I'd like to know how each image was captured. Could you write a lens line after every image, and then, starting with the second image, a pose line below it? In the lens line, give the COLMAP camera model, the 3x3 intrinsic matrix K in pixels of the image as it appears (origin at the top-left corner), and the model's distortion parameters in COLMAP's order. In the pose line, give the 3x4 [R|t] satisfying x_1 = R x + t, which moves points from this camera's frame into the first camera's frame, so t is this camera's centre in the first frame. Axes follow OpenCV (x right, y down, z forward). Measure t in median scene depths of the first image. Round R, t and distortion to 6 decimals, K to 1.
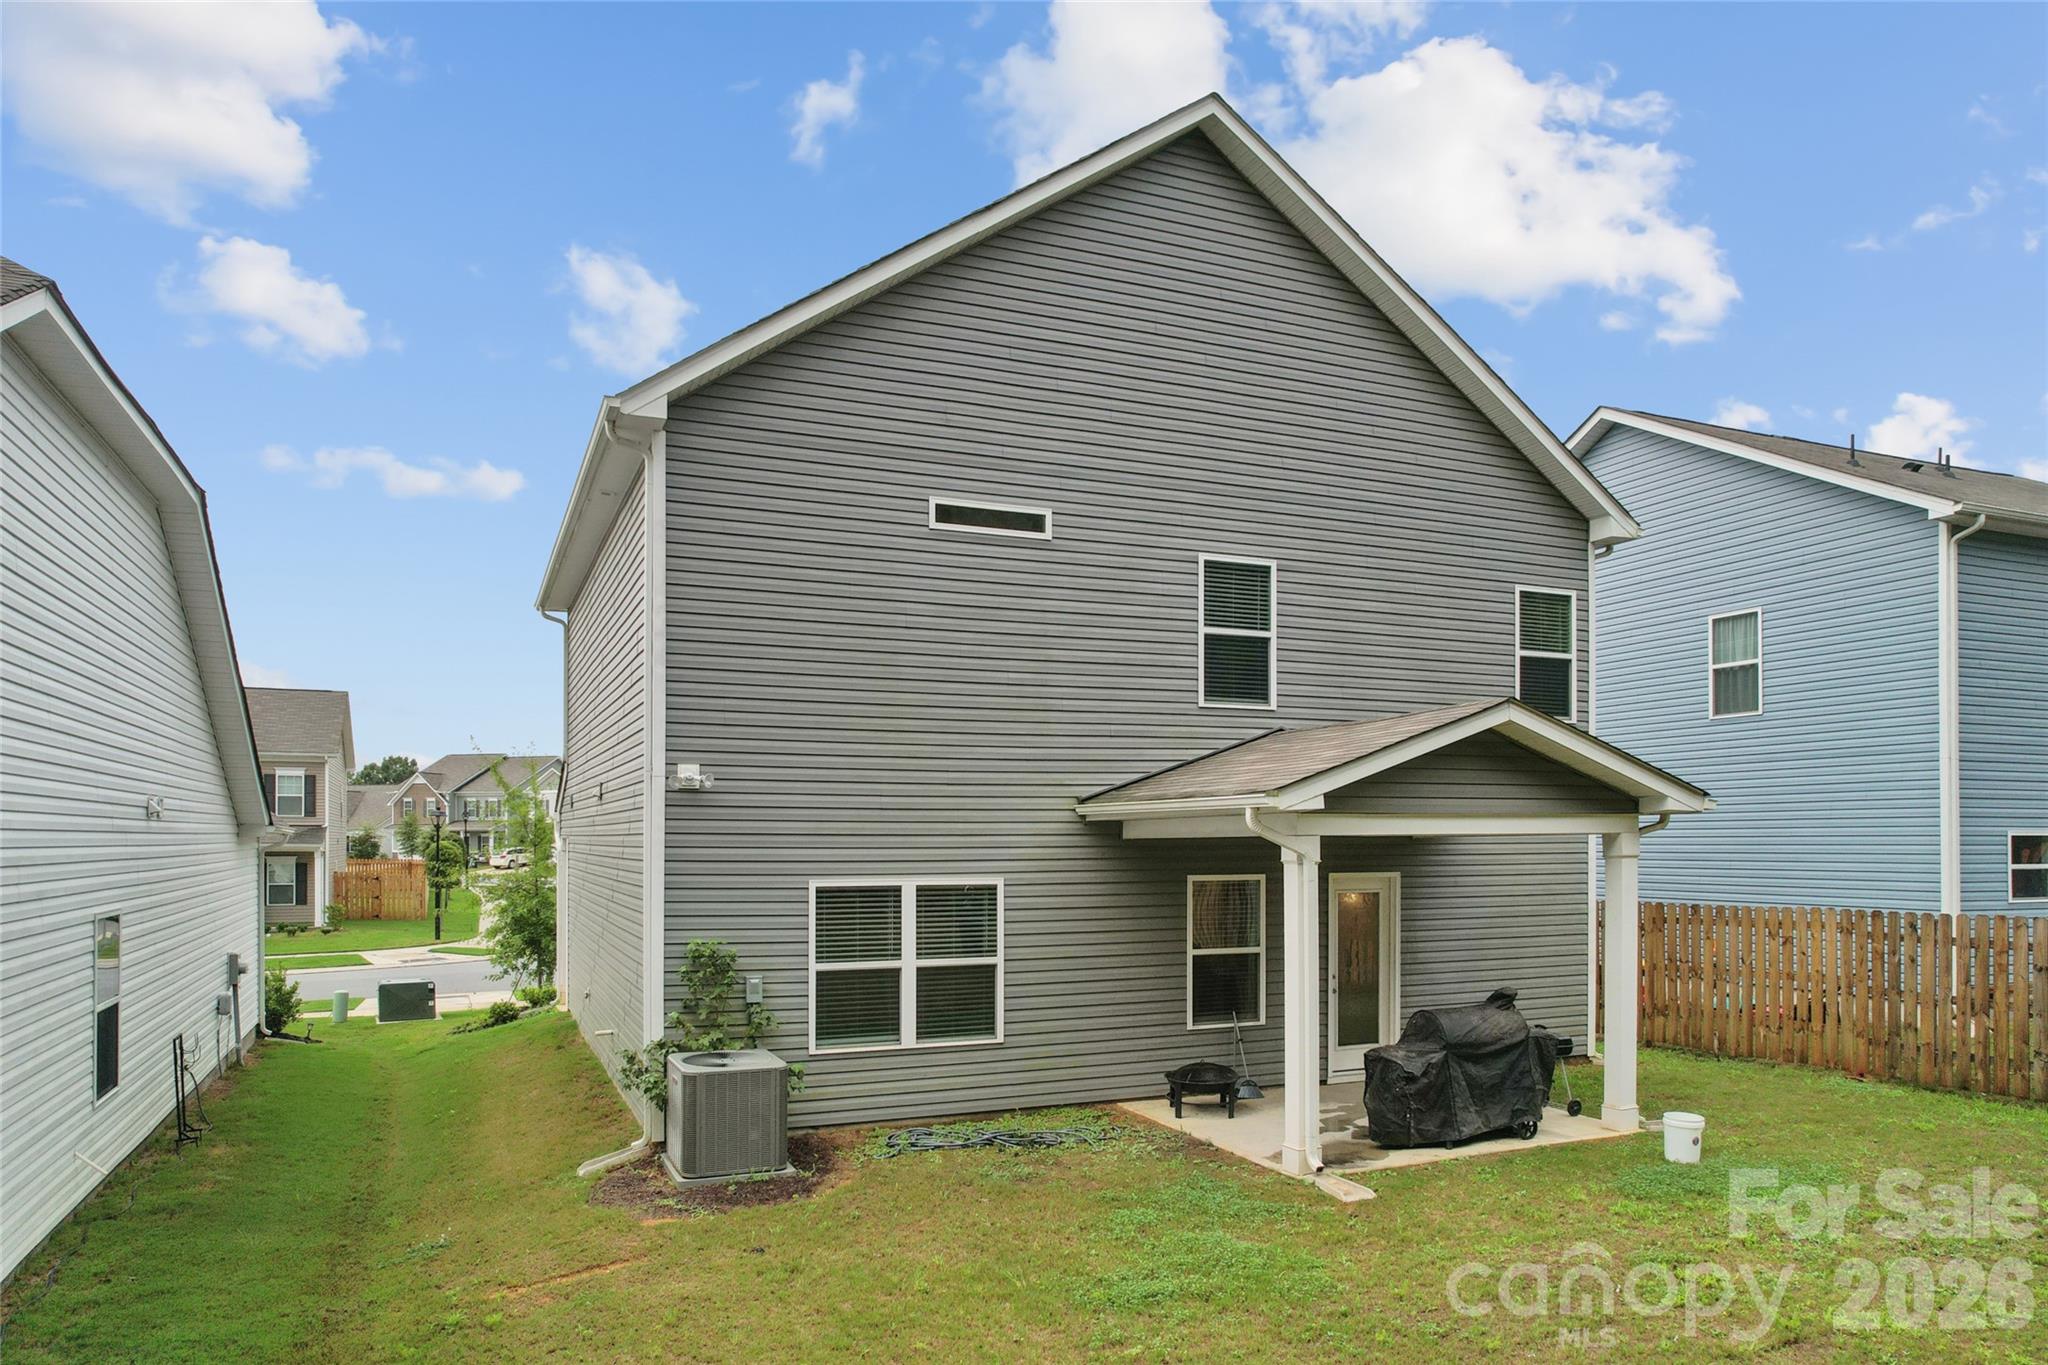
lens RADIAL K [[1347.9, 0, 1039.1], [0, 1347.9, 835.4], [0, 0, 1]] dist [-0.074915, 0.061145]
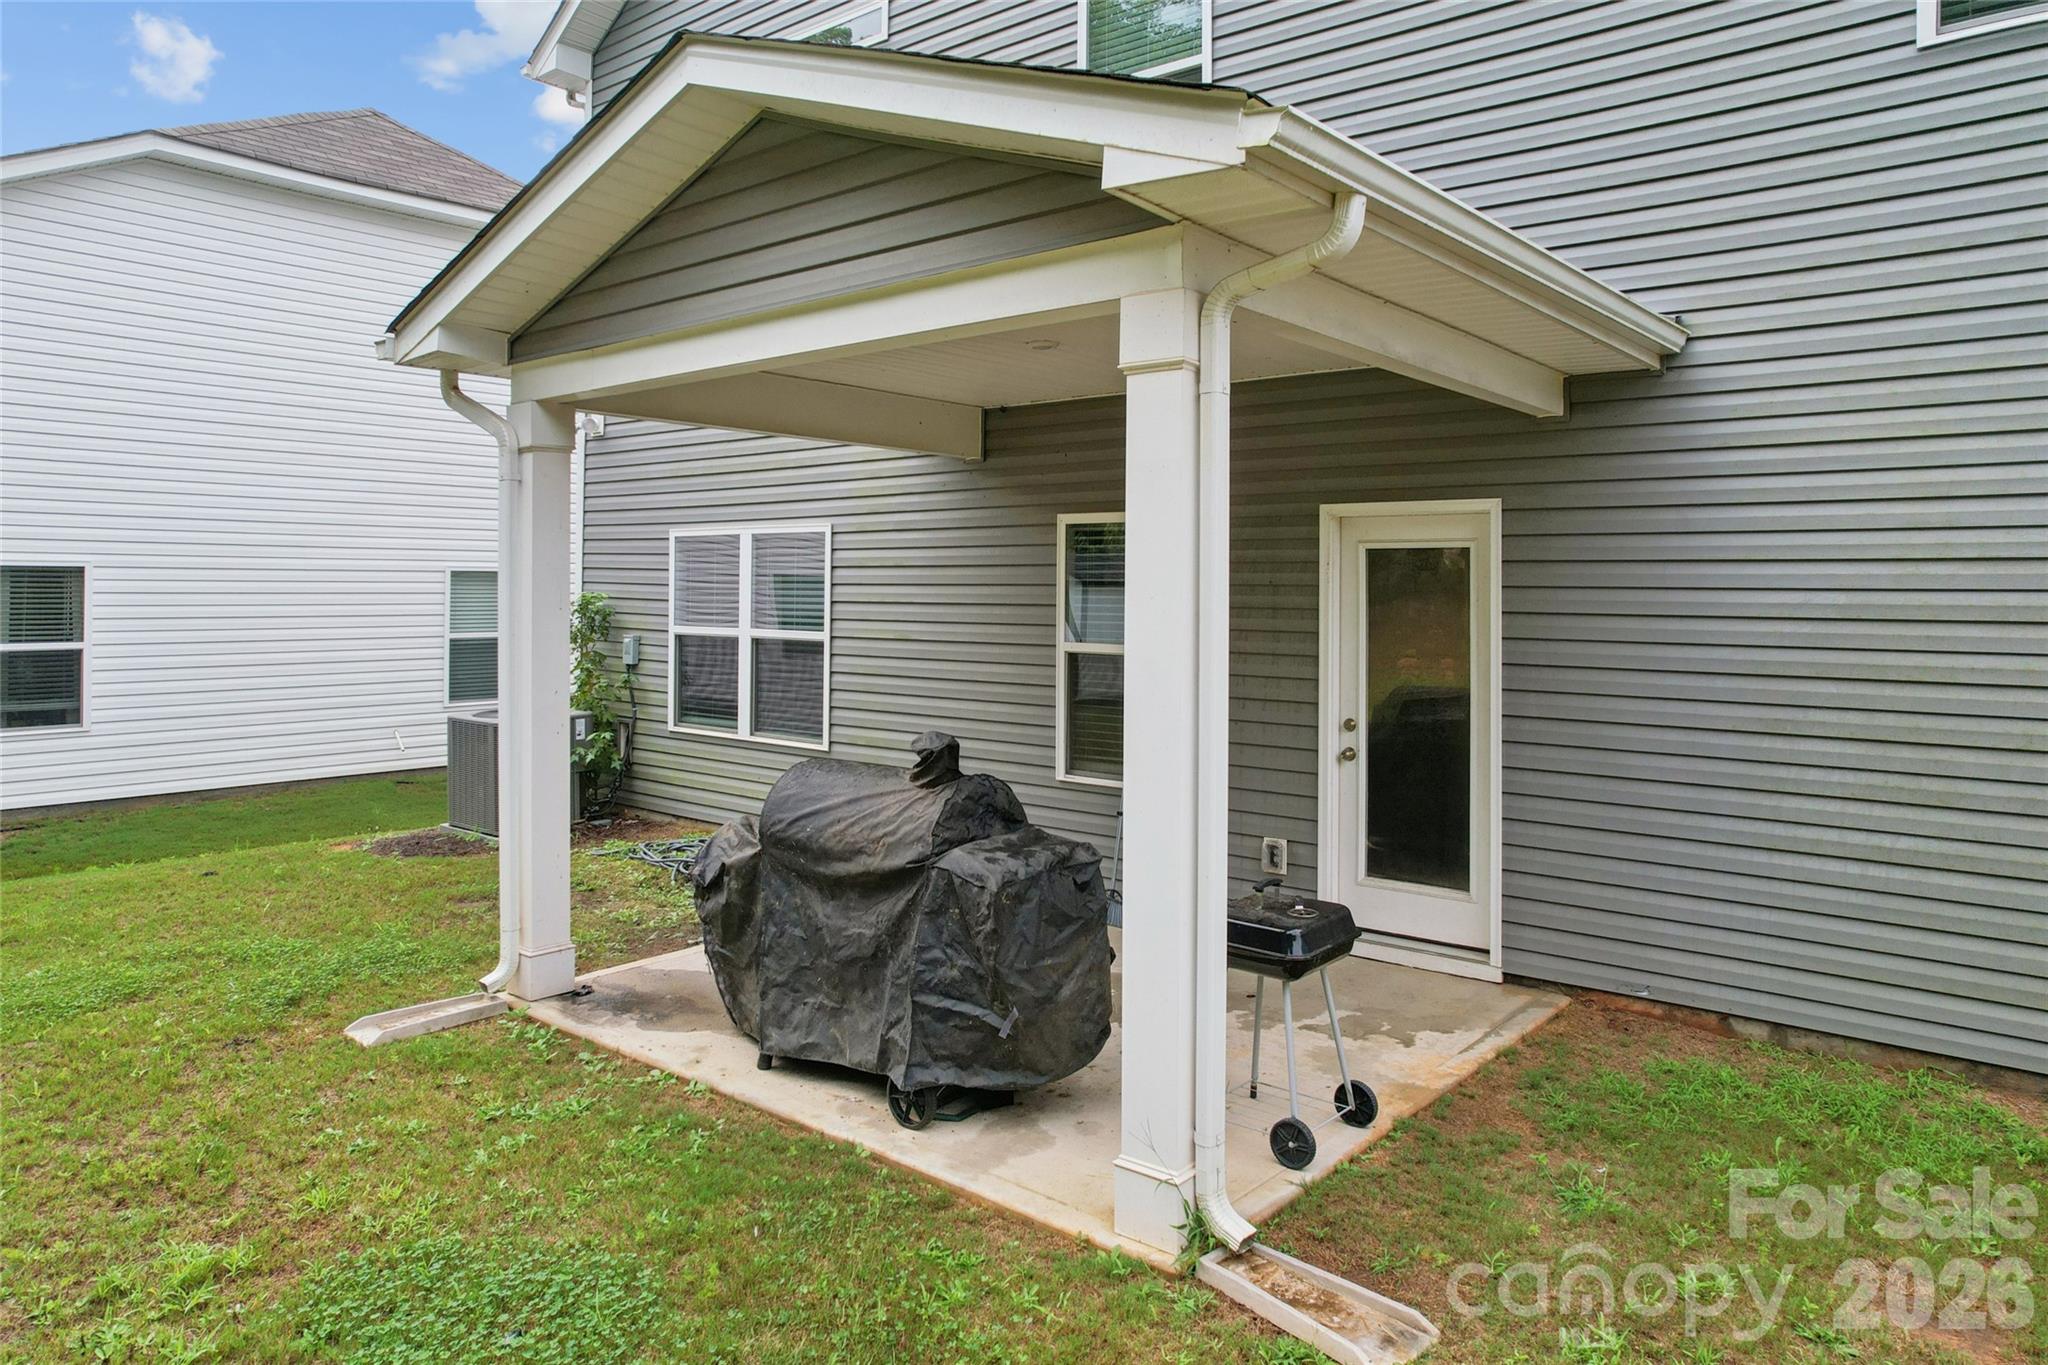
lens RADIAL K [[1340.6, 0, 1044.5], [0, 1340.6, 578.6], [0, 0, 1]] dist [-0.021119, 0.000466]
pose [[0.446256, -0.001147, -0.894904, 0.670668], [-0.004524, 0.999984, -0.003538, 0.063378], [0.894894, 0.005628, 0.446244, 0.785747]]
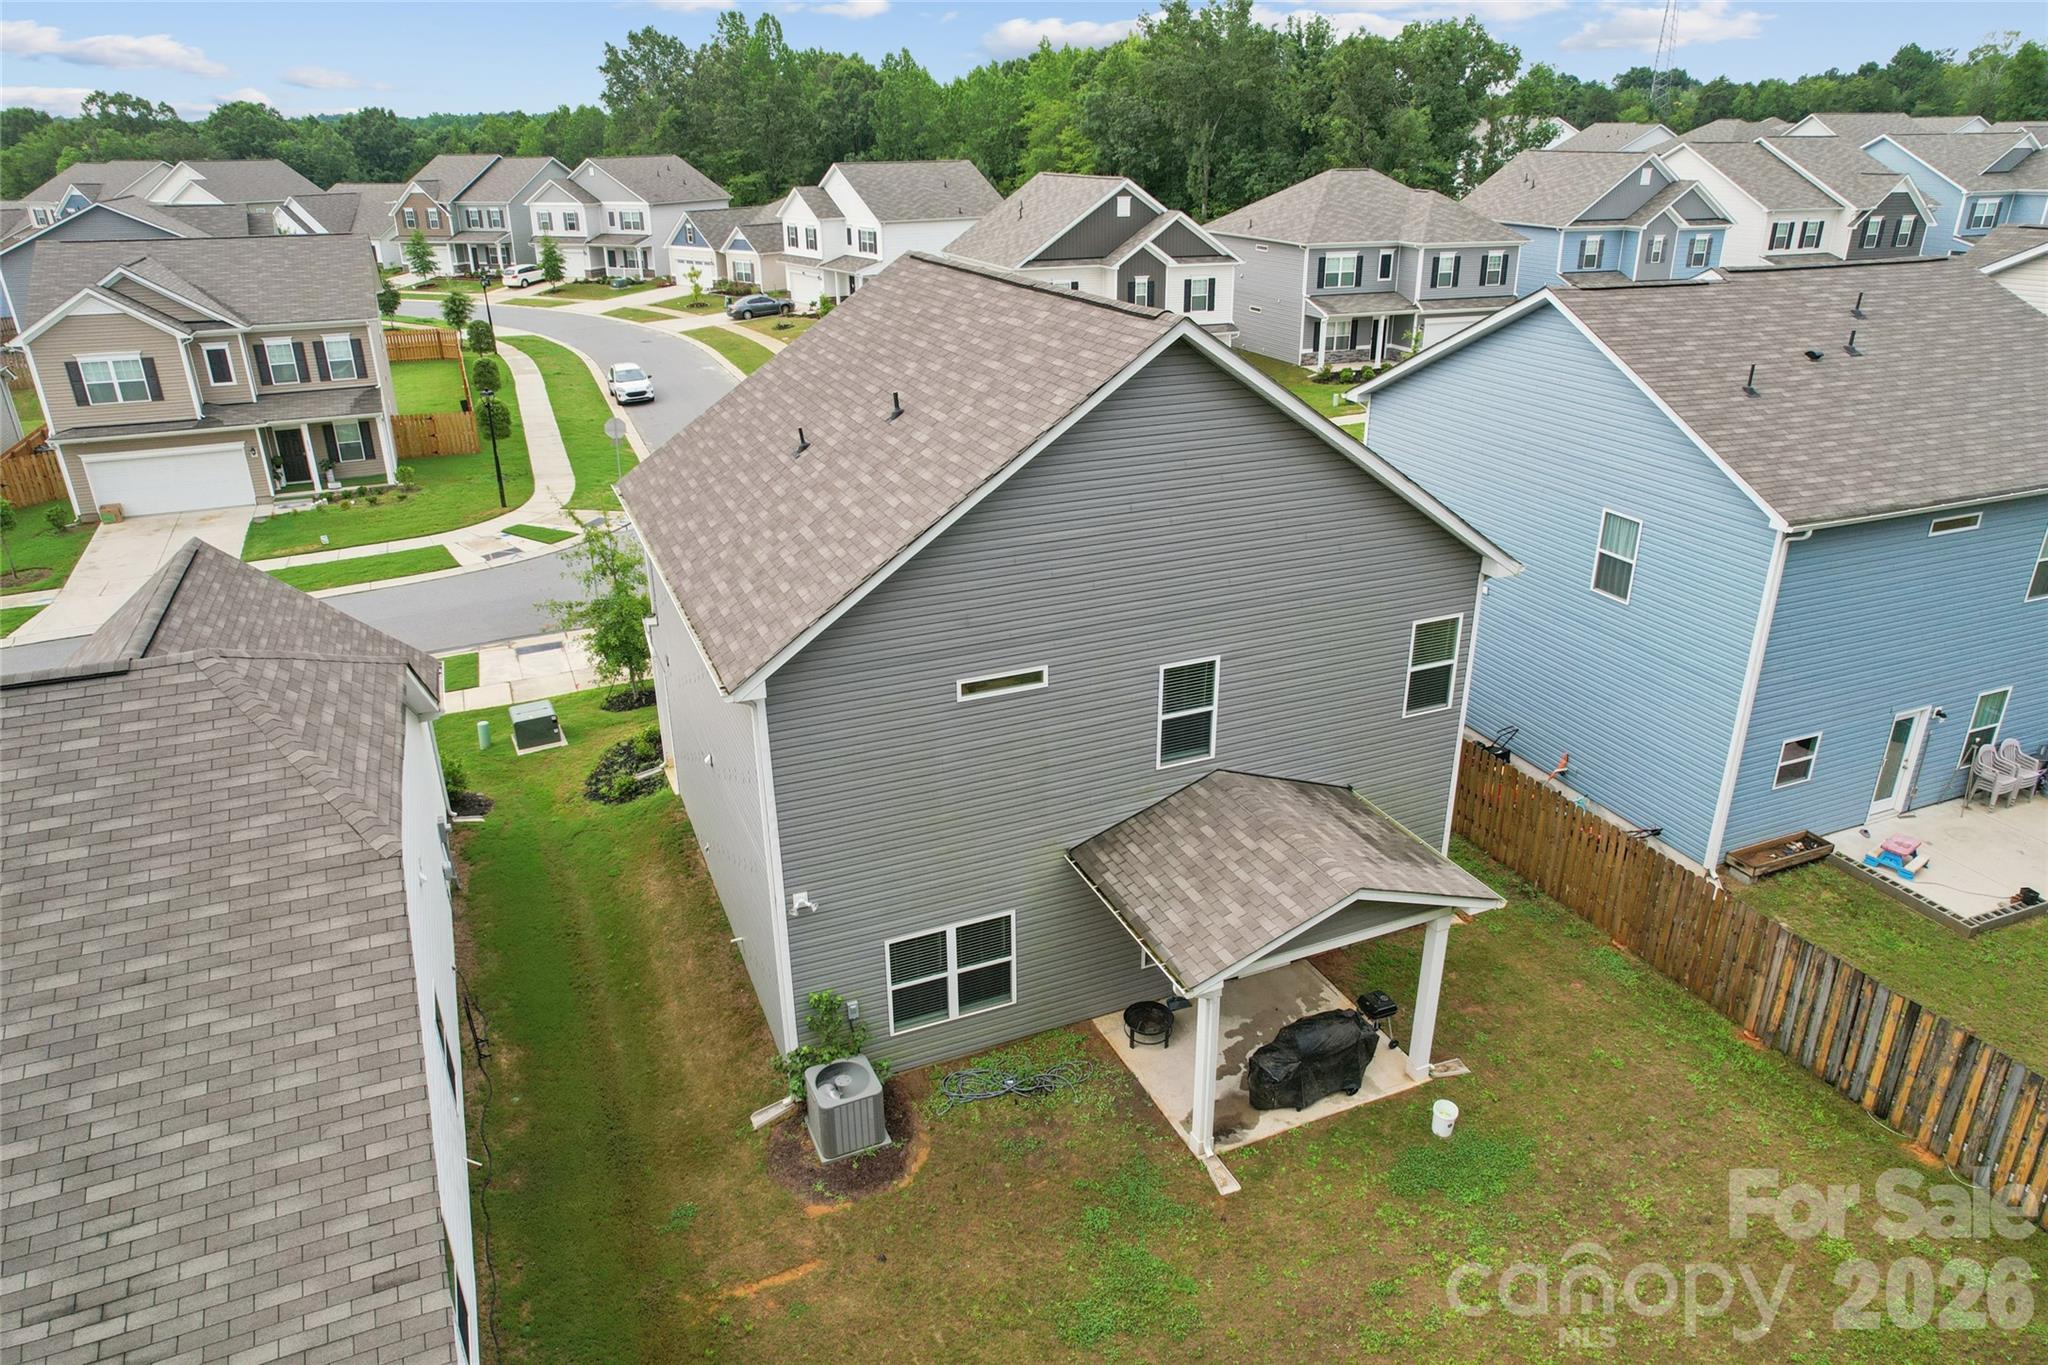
lens RADIAL K [[1312.2, 0, 1036.4], [0, 1312.2, 673.8], [0, 0, 1]] dist [-0.075154, 0.068975]
pose [[0.999977, -0.004083, -0.005338, 0.005008], [0.005831, 0.922004, 0.387136, -0.752756], [0.003341, -0.387158, 0.922007, -0.202324]]
